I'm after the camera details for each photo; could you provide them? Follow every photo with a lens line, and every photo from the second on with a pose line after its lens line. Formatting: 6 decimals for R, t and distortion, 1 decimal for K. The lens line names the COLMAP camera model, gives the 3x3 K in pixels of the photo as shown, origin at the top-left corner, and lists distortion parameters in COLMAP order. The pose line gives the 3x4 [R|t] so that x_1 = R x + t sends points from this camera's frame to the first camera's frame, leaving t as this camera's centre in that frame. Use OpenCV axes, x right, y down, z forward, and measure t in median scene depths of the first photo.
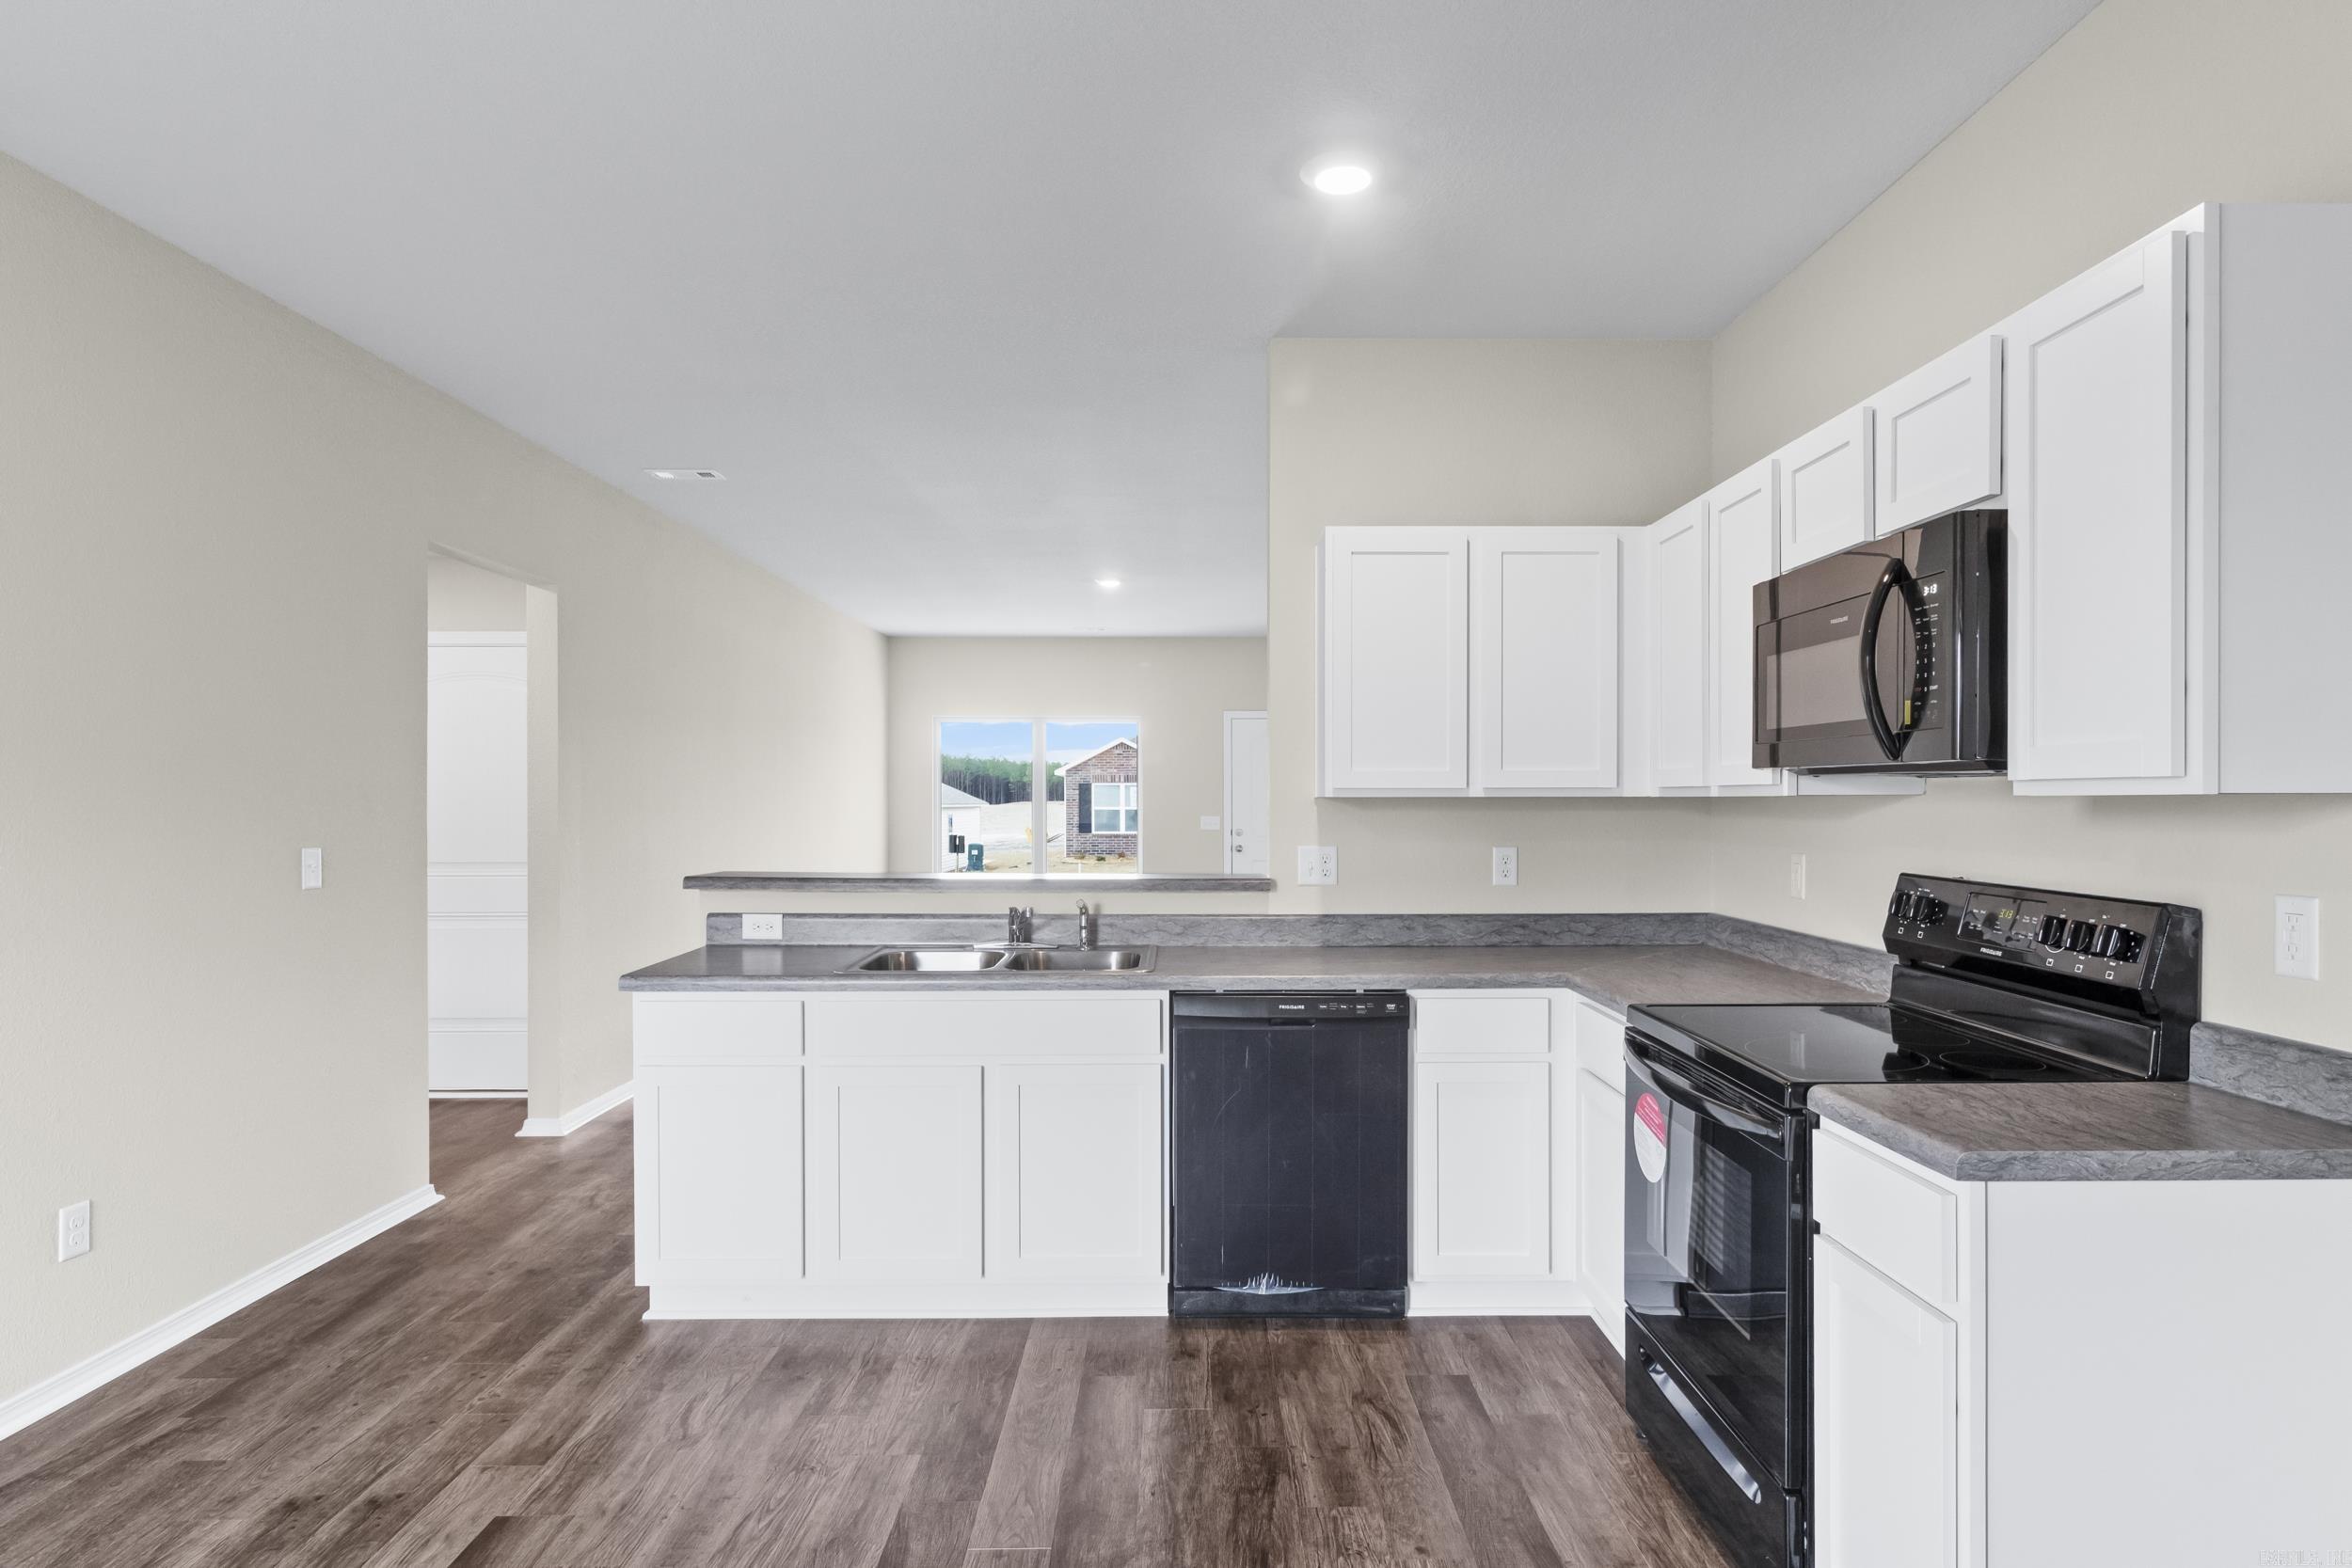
lens RADIAL K [[1290.1, 0, 1192.7], [0, 1290.1, 803.1], [0, 0, 1]] dist [0.003603, -0.000508]
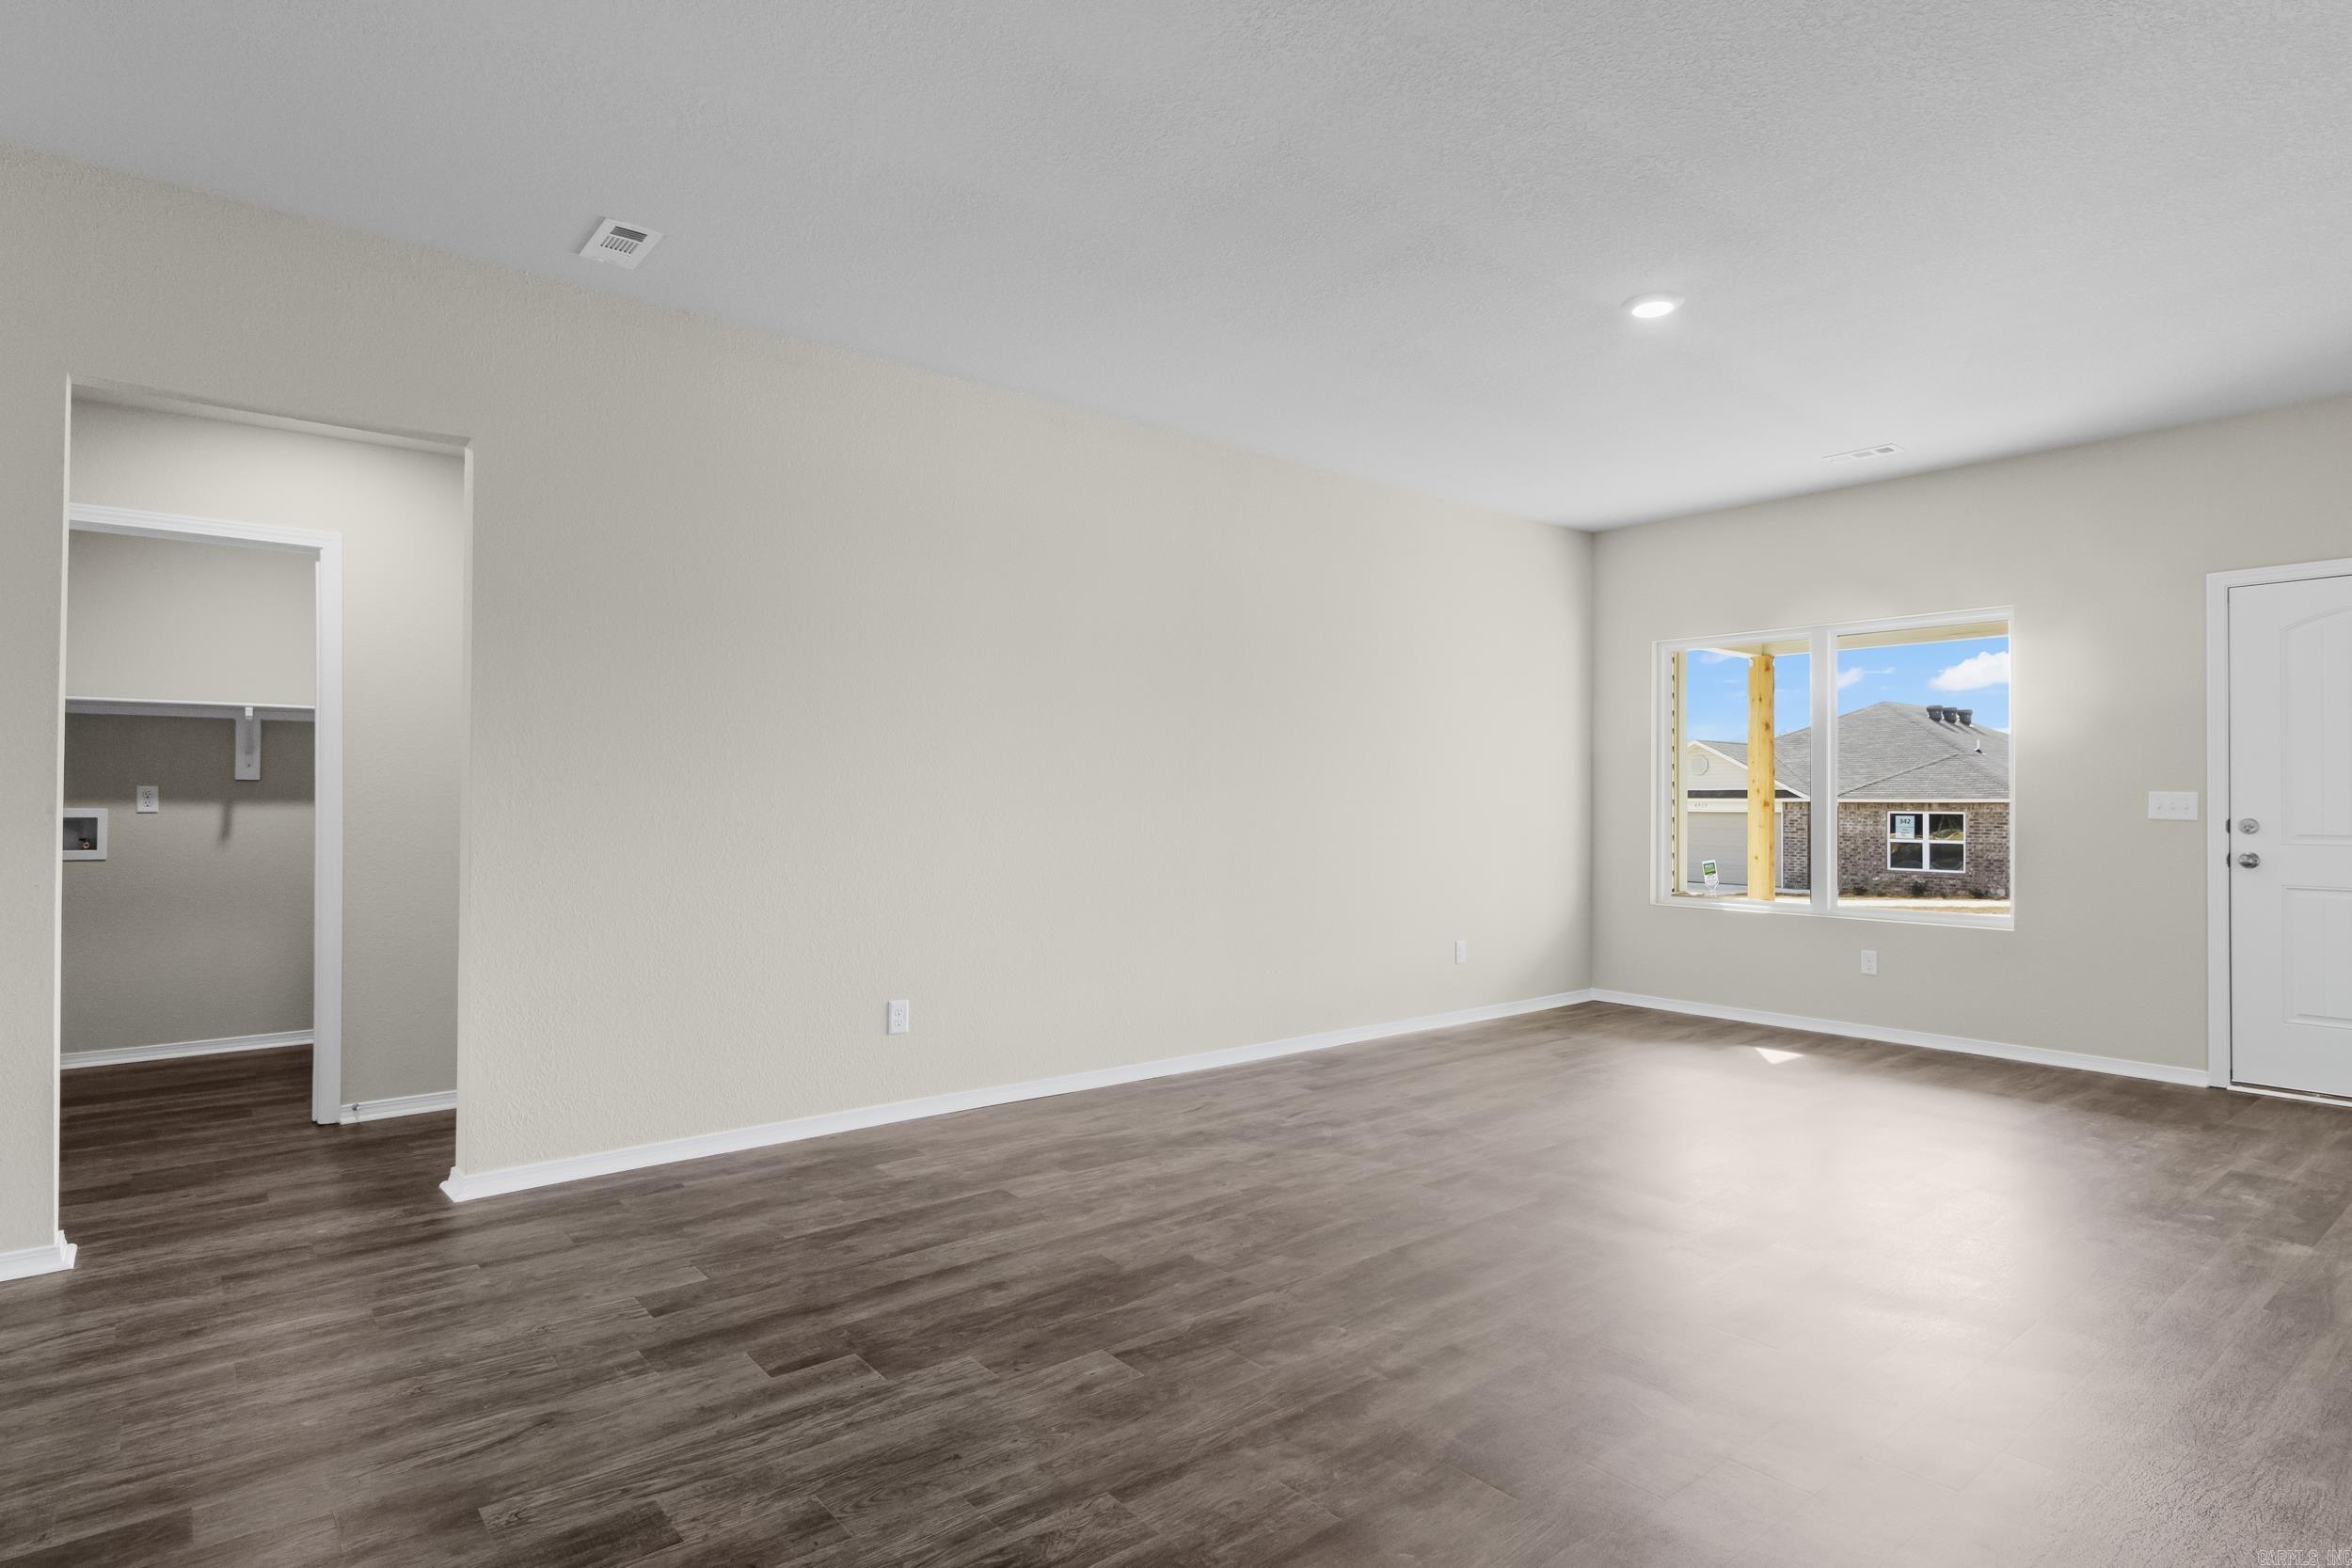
lens RADIAL K [[1239.3, 0, 1189.2], [0, 1239.3, 787.4], [0, 0, 1]] dist [0.001984, -0.000039]
pose [[0.631394, -0.003193, -0.775456, 0.515147], [-0.005872, 0.999943, -0.008899, 0.053757], [0.775440, 0.010173, 0.631339, 1.497797]]
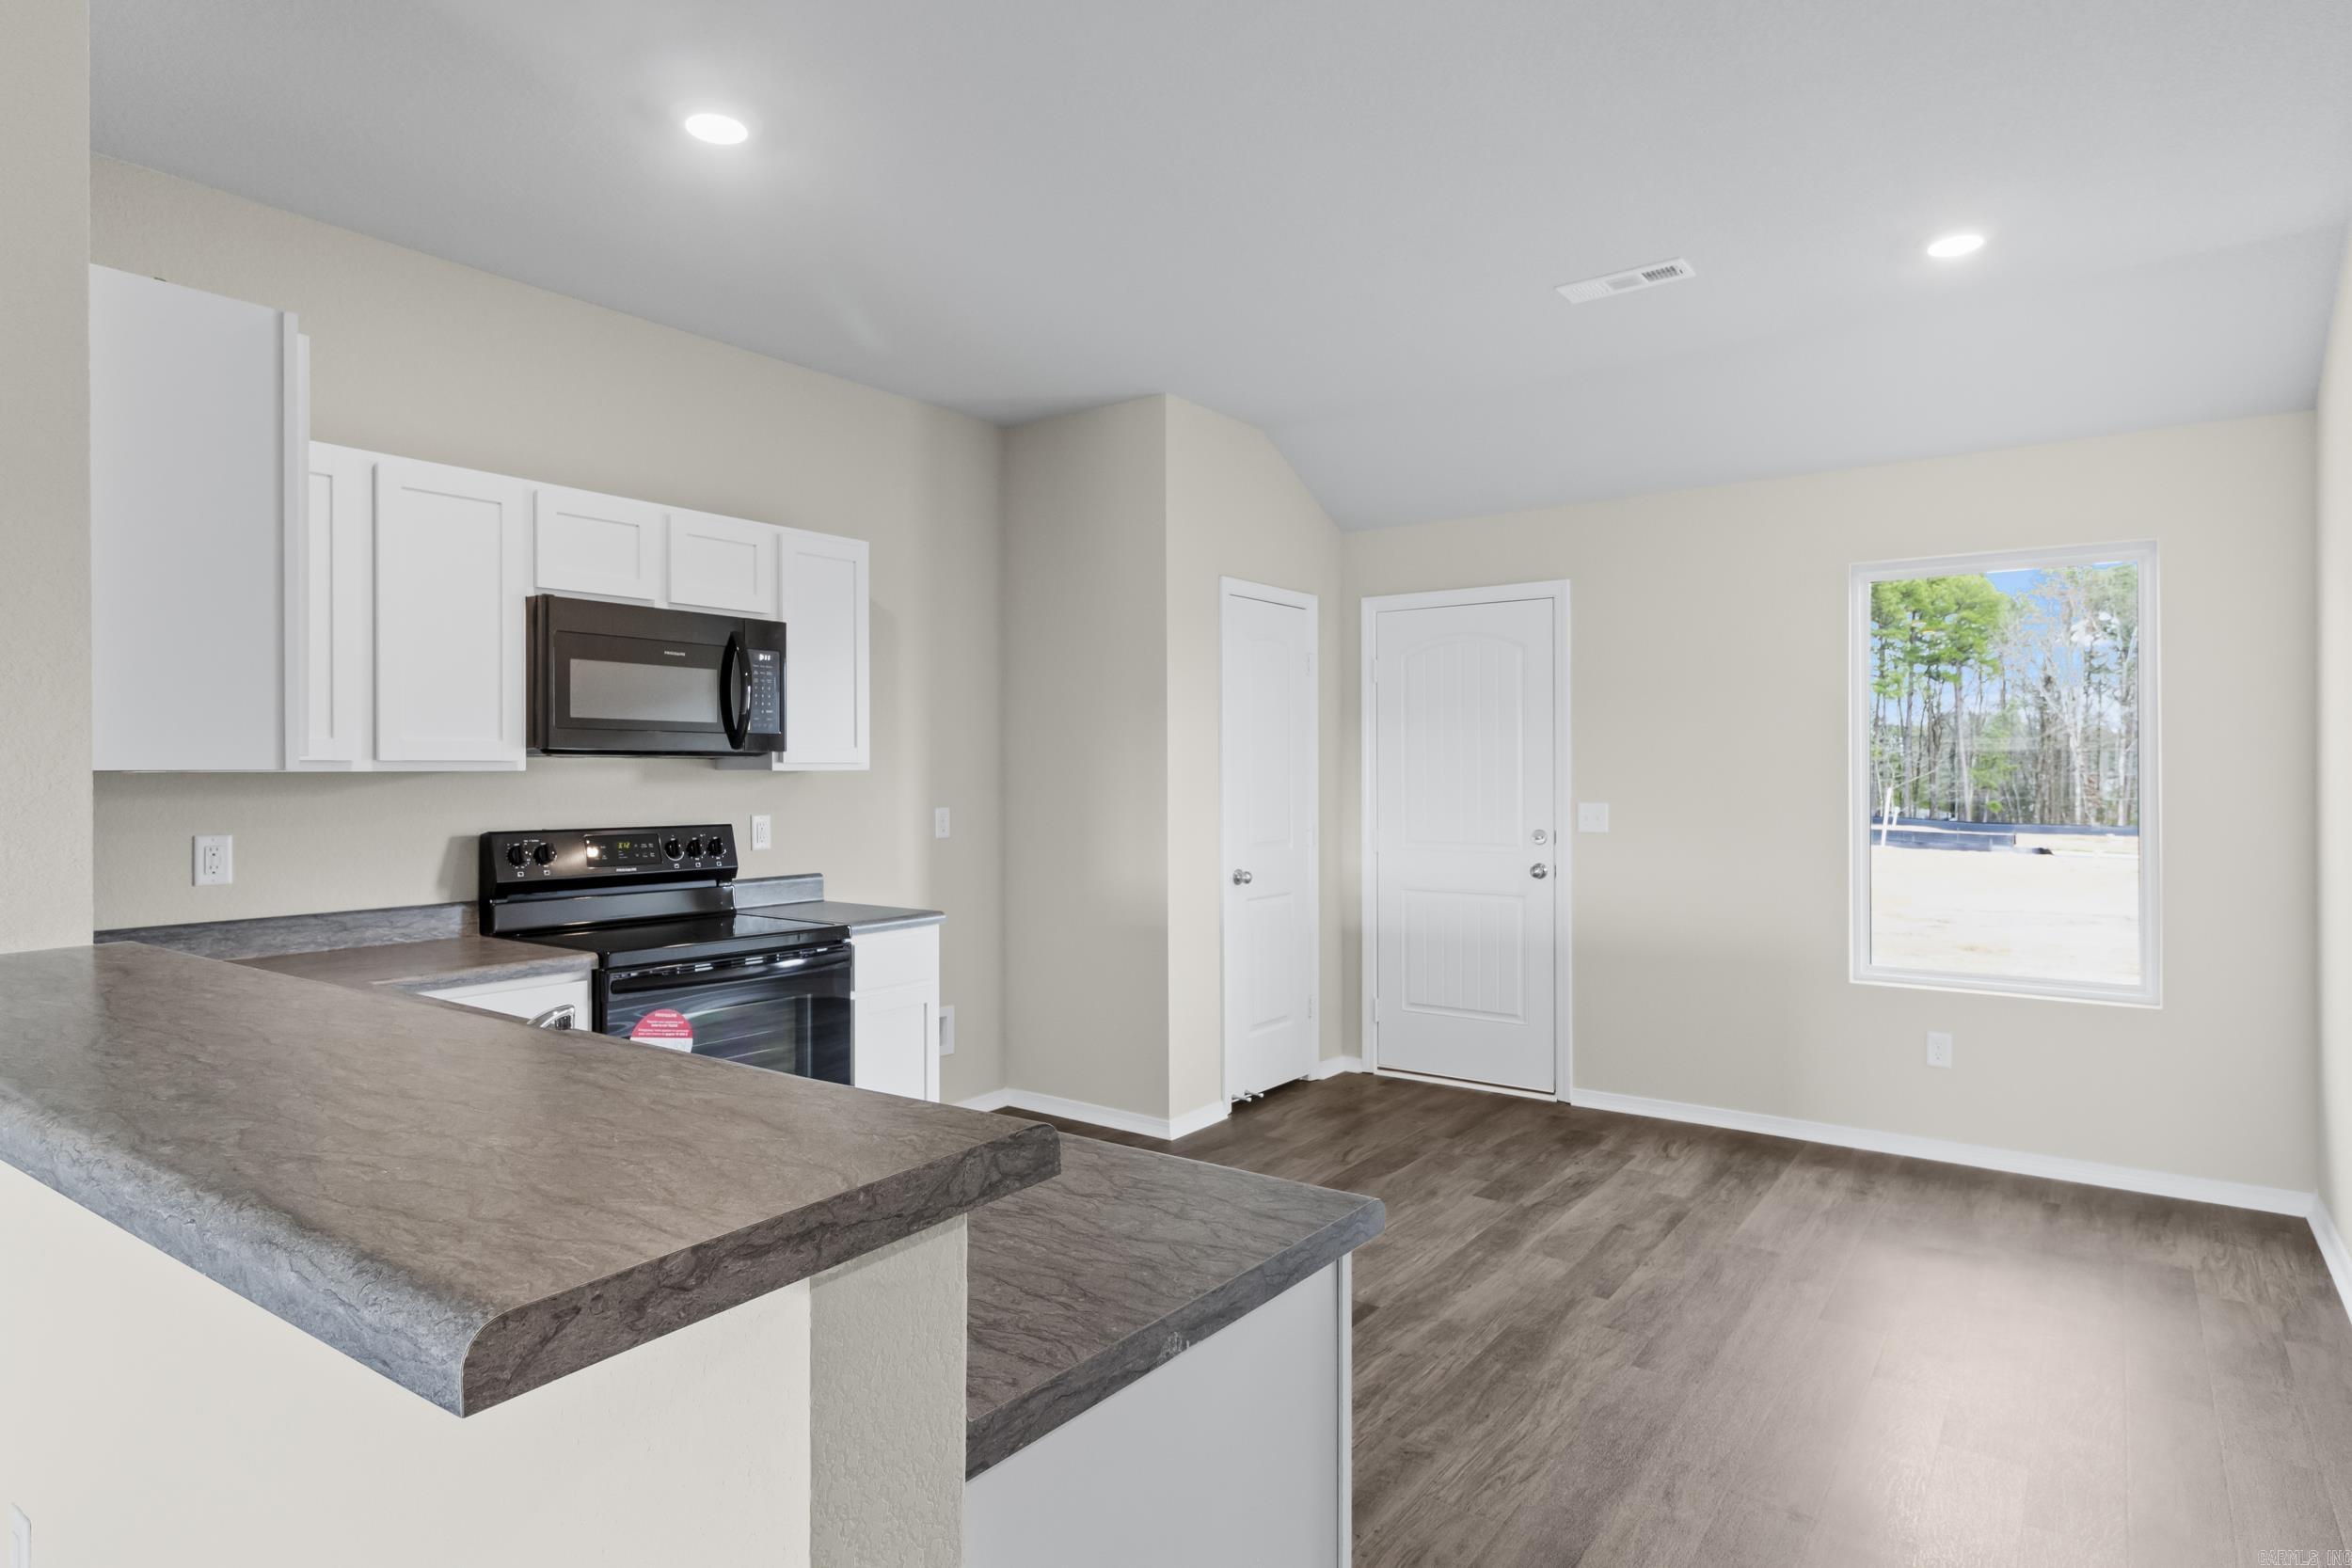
lens RADIAL K [[1281.7, 0, 1191.1], [0, 1281.7, 767.7], [0, 0, 1]] dist [0.003733, 0.000388]
pose [[-0.807115, 0.006023, 0.590363, -0.683332], [0.006891, 0.999976, -0.000781, -0.003068], [-0.590354, 0.003438, -0.807137, 1.465088]]
